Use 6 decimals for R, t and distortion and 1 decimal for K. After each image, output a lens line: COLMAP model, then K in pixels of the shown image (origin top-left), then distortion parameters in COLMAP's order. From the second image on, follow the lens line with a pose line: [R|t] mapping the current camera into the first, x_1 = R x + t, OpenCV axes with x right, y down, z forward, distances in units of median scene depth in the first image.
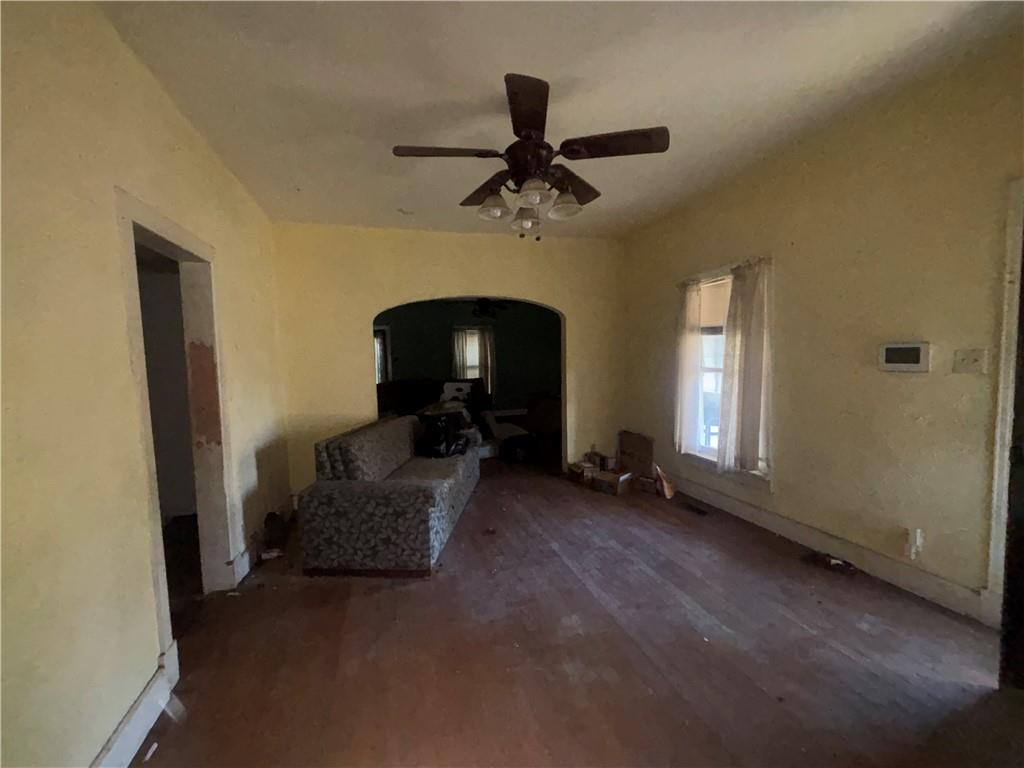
lens RADIAL K [[407.7, 0, 512.0], [0, 407.7, 384.0], [0, 0, 1]] dist [0.002159, -0.007741]
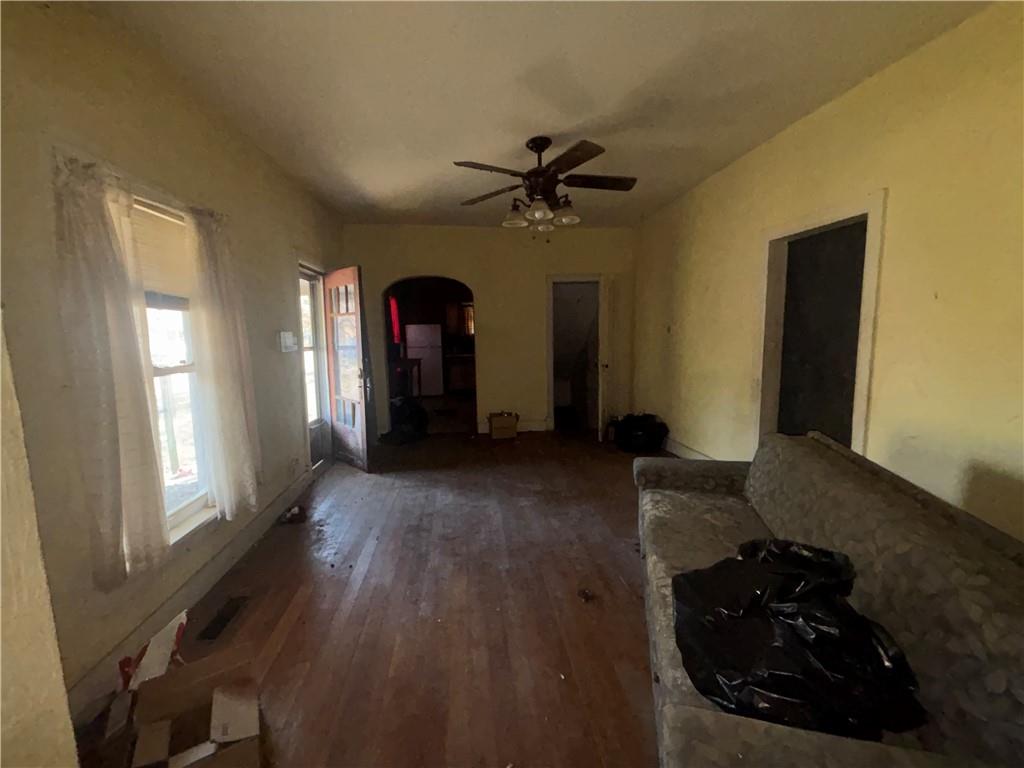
lens RADIAL K [[407.7, 0, 512.0], [0, 407.7, 384.0], [0, 0, 1]] dist [0.002159, -0.007741]
pose [[-0.981130, 0.014627, 0.192795, -0.076430], [0.055115, 0.976922, 0.206362, -0.130782], [-0.185328, 0.213094, -0.959294, 1.742655]]
